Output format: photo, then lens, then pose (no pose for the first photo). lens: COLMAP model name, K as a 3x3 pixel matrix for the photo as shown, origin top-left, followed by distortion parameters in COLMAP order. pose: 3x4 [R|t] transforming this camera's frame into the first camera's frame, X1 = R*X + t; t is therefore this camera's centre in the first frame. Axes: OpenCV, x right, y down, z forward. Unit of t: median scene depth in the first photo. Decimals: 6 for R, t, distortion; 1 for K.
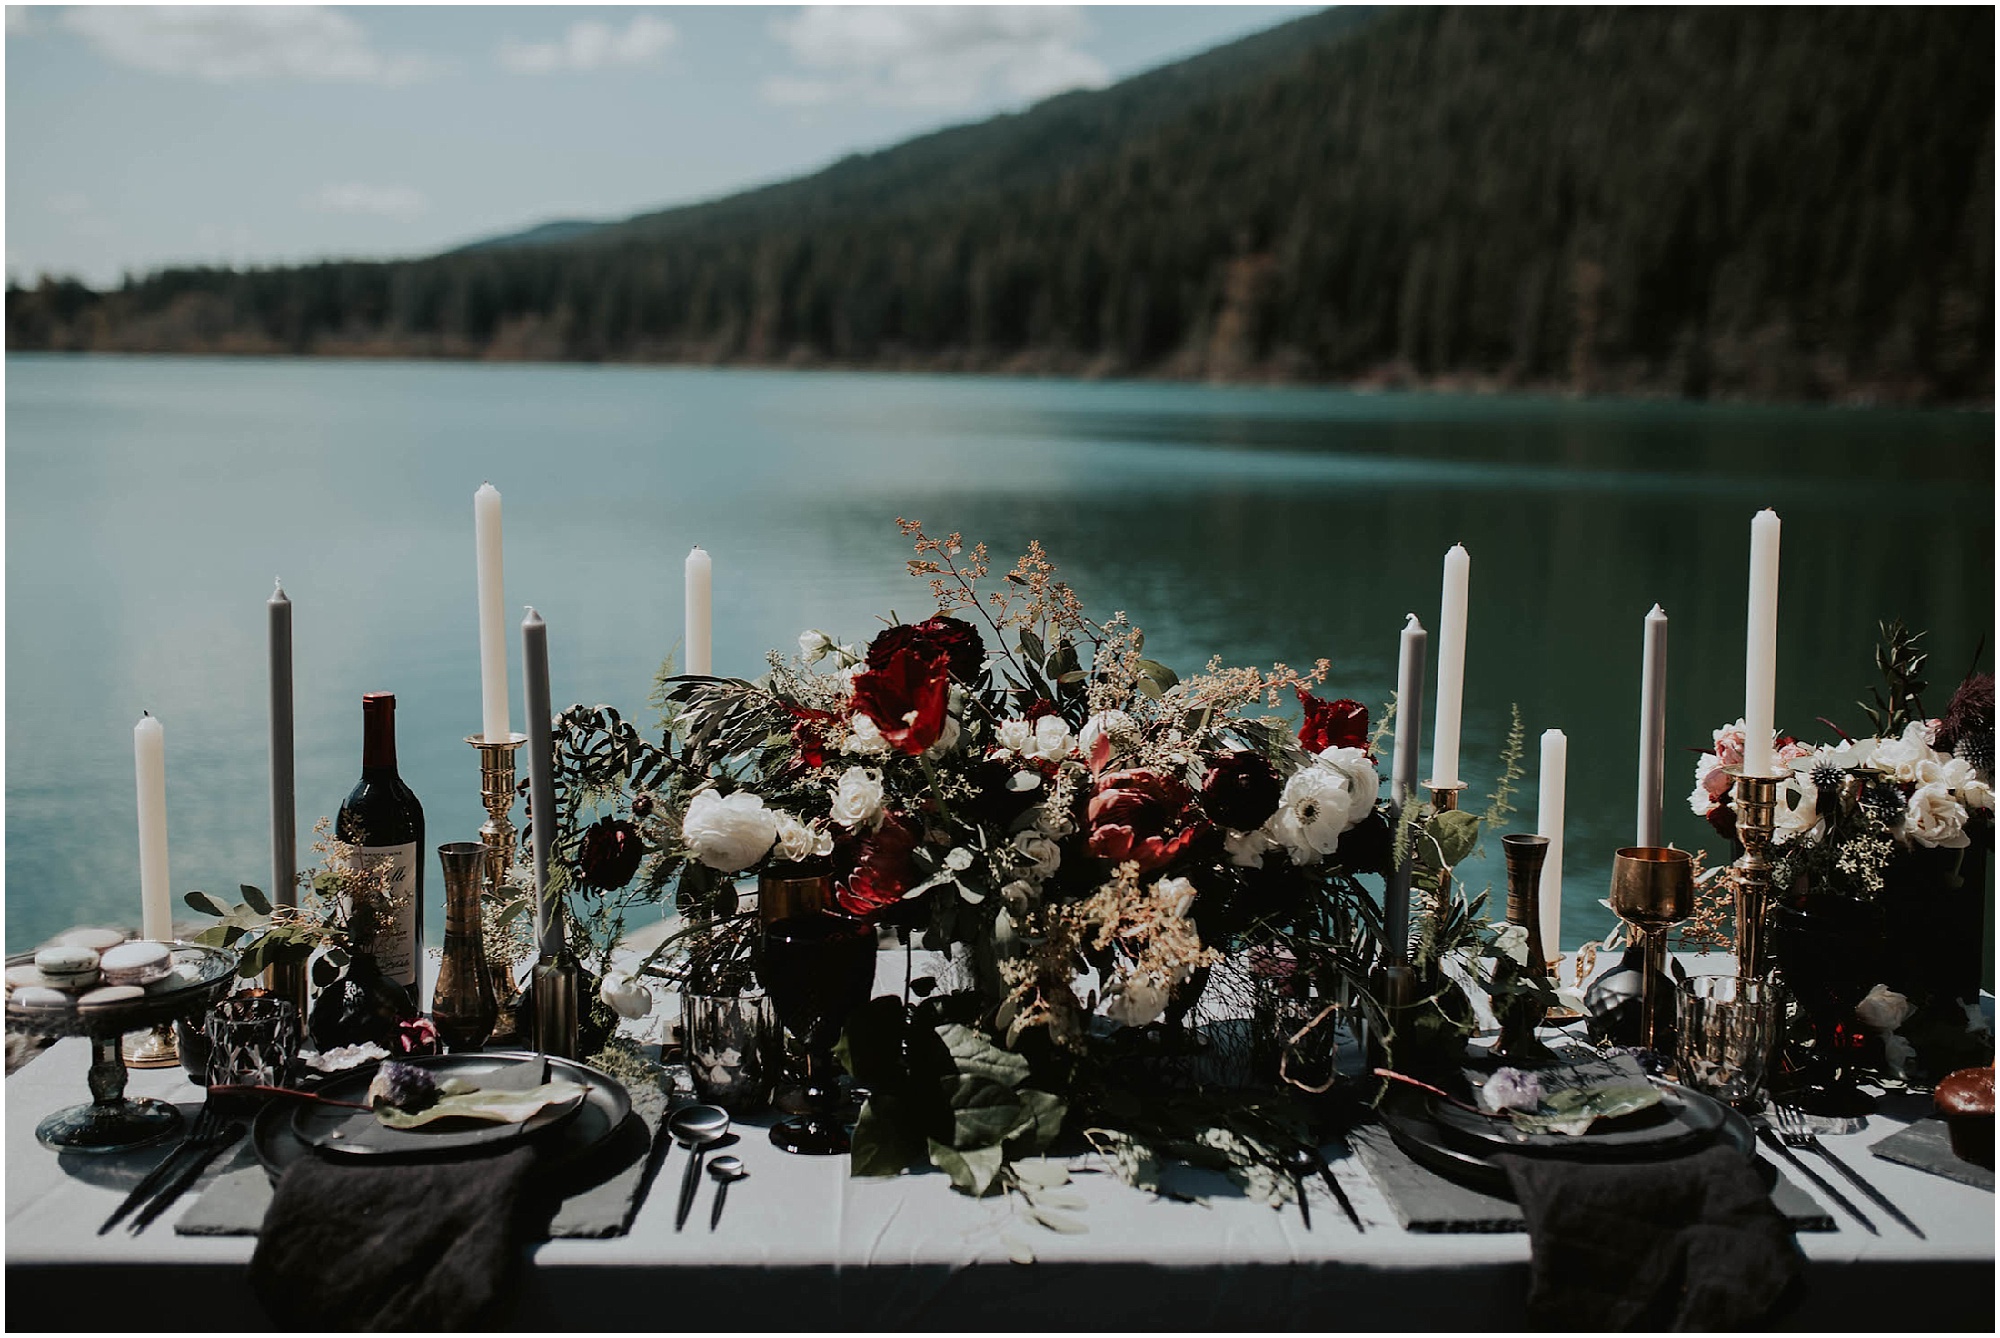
lens RADIAL K [[2029.1, 0, 999.3], [0, 2029.1, 626.5], [0, 0, 1]] dist [-0.017407, 0.003212]
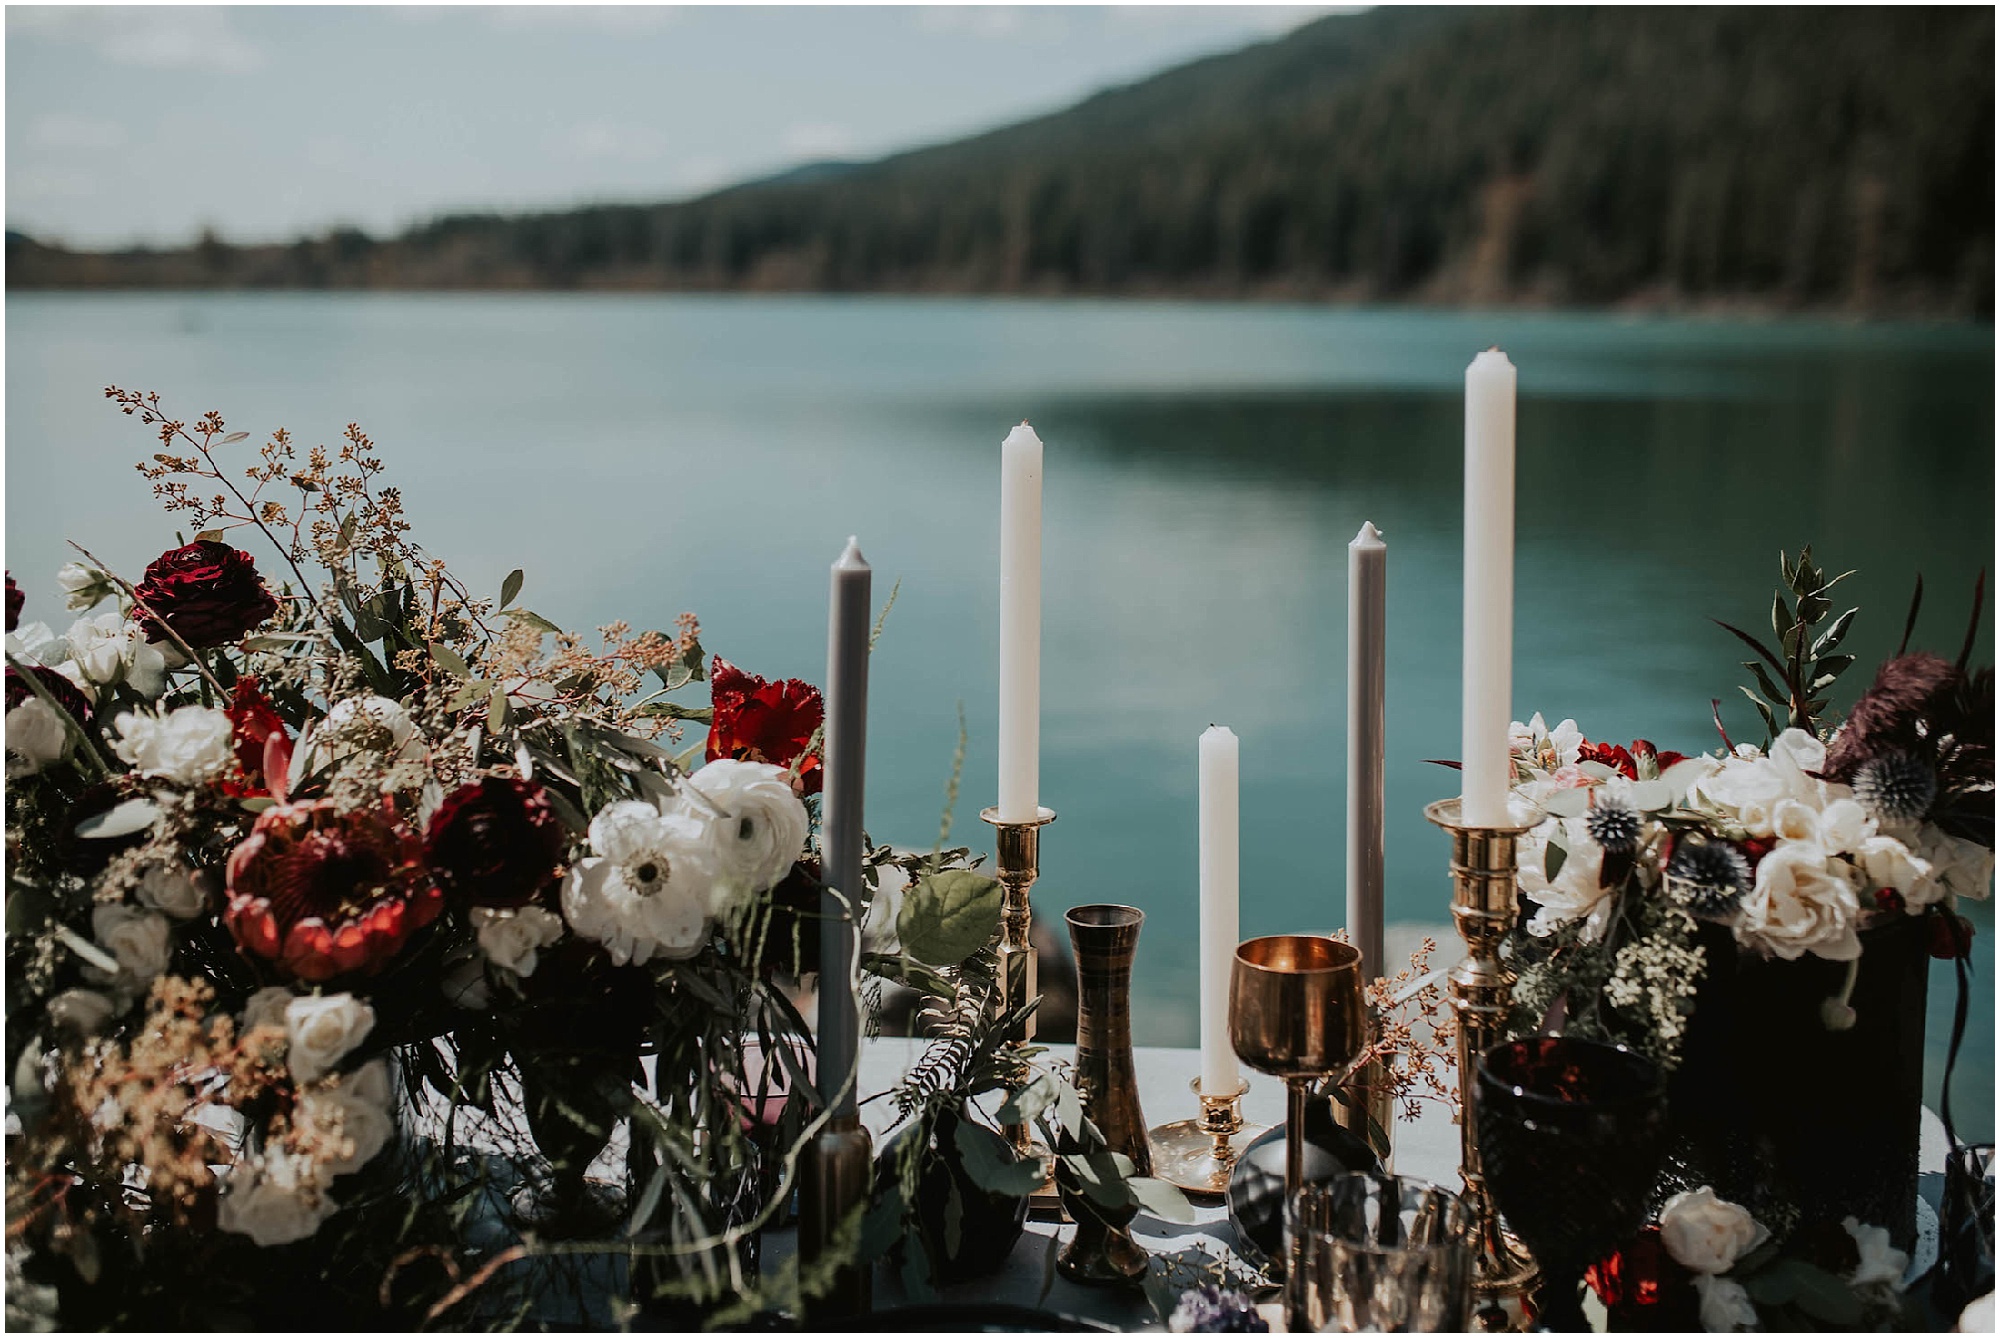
lens RADIAL K [[1983.5, 0, 995.2], [0, 1983.5, 593.8], [0, 0, 1]] dist [-0.013431, -0.002517]
pose [[0.990579, 0.008007, -0.136707, 0.307088], [-0.005334, 0.999788, 0.019906, -0.001555], [0.136837, -0.018990, 0.990412, 0.414612]]
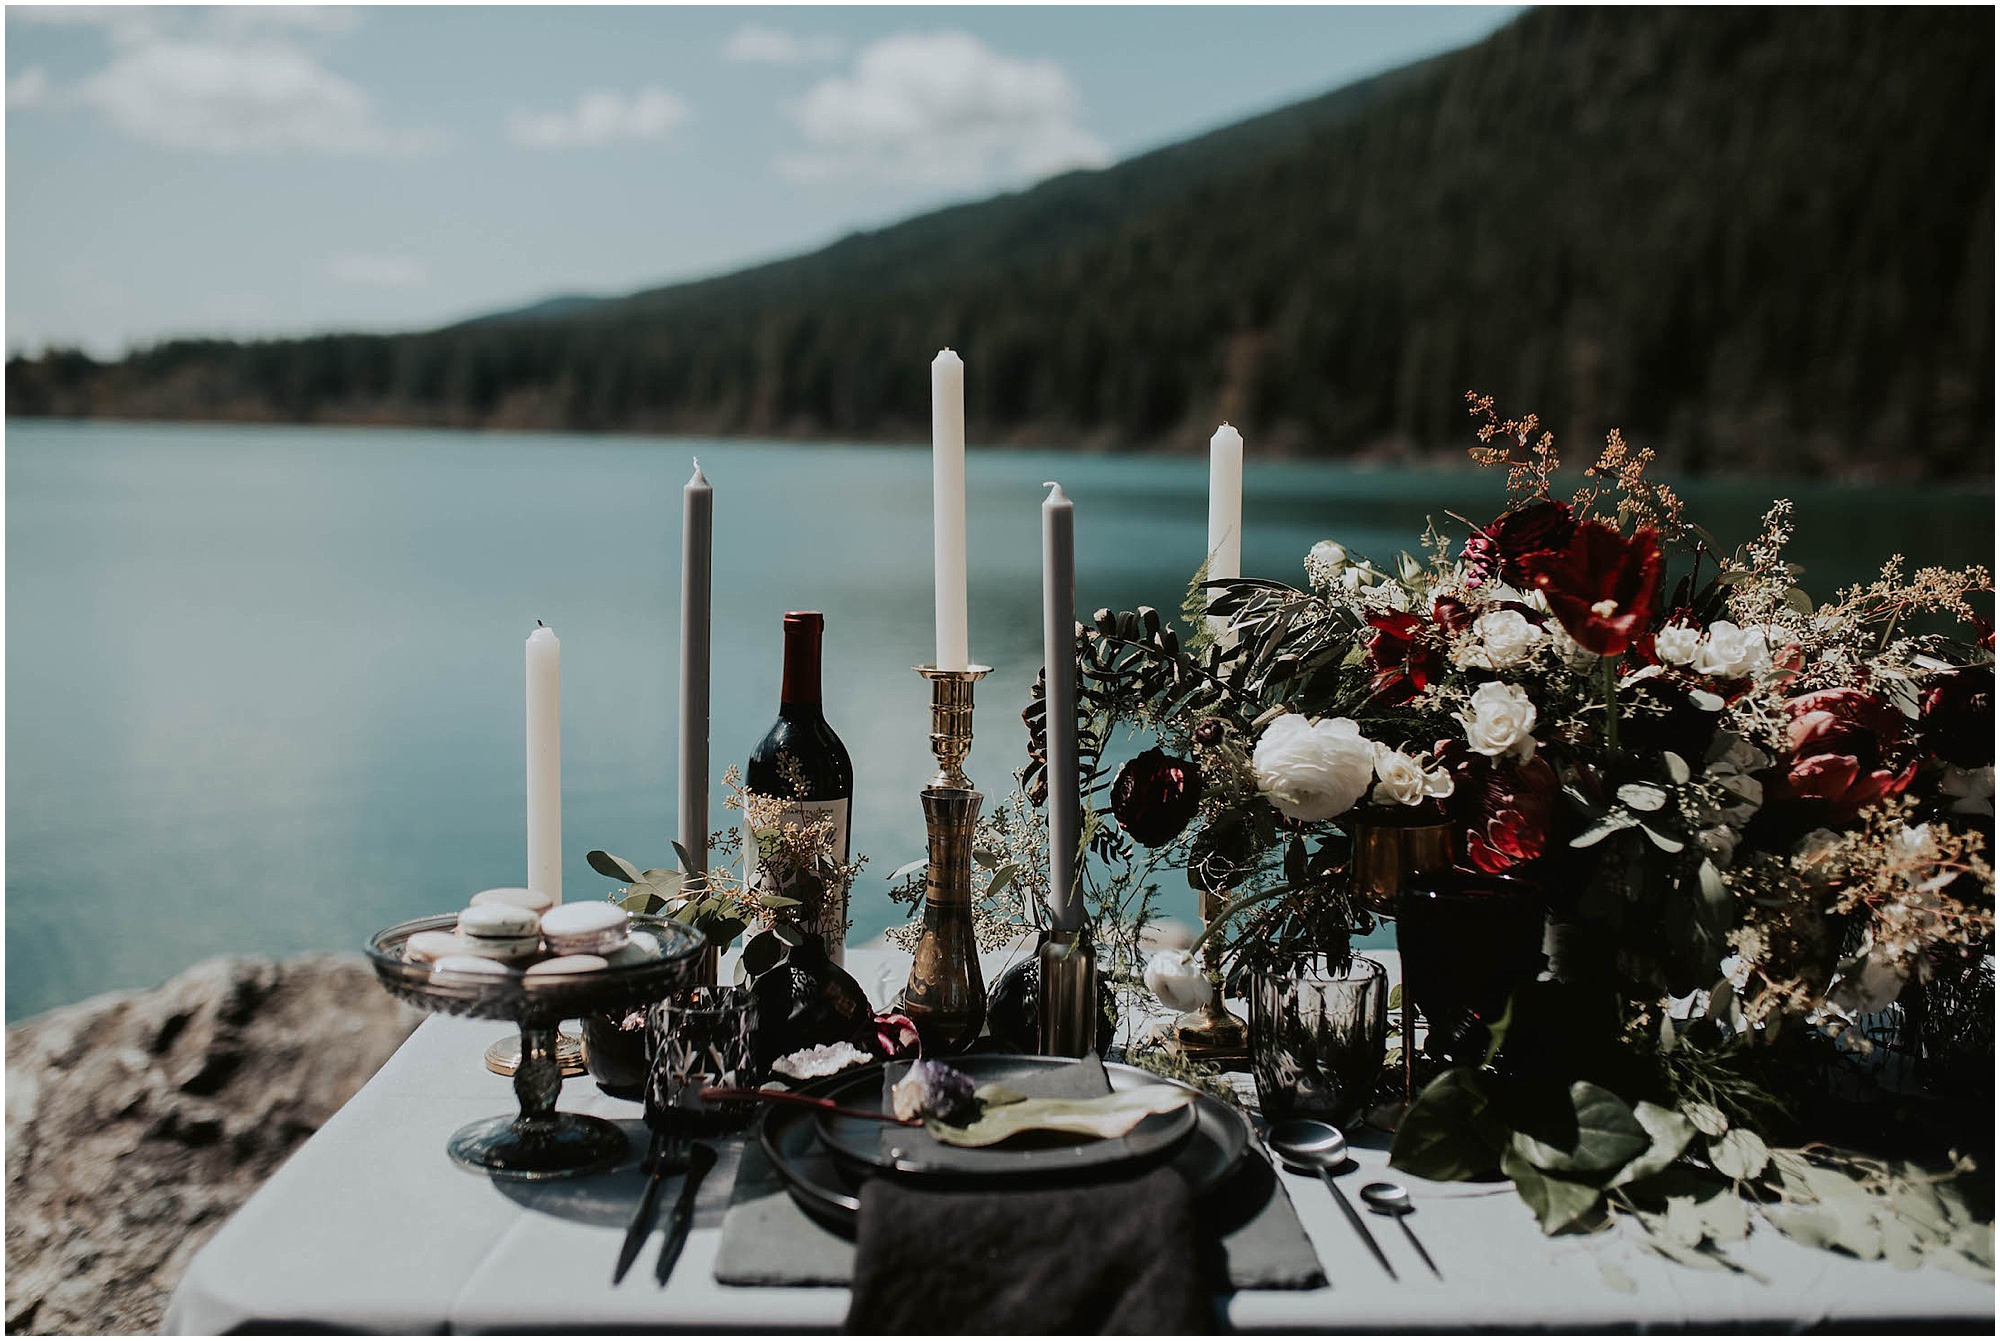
lens RADIAL K [[2018.4, 0, 1003.8], [0, 2018.4, 621.2], [0, 0, 1]] dist [-0.019135, 0.009229]
pose [[0.999941, 0.004524, 0.009844, -0.239048], [-0.004113, 0.999133, -0.041423, 0.070878], [-0.010023, 0.041380, 0.999093, 0.206502]]
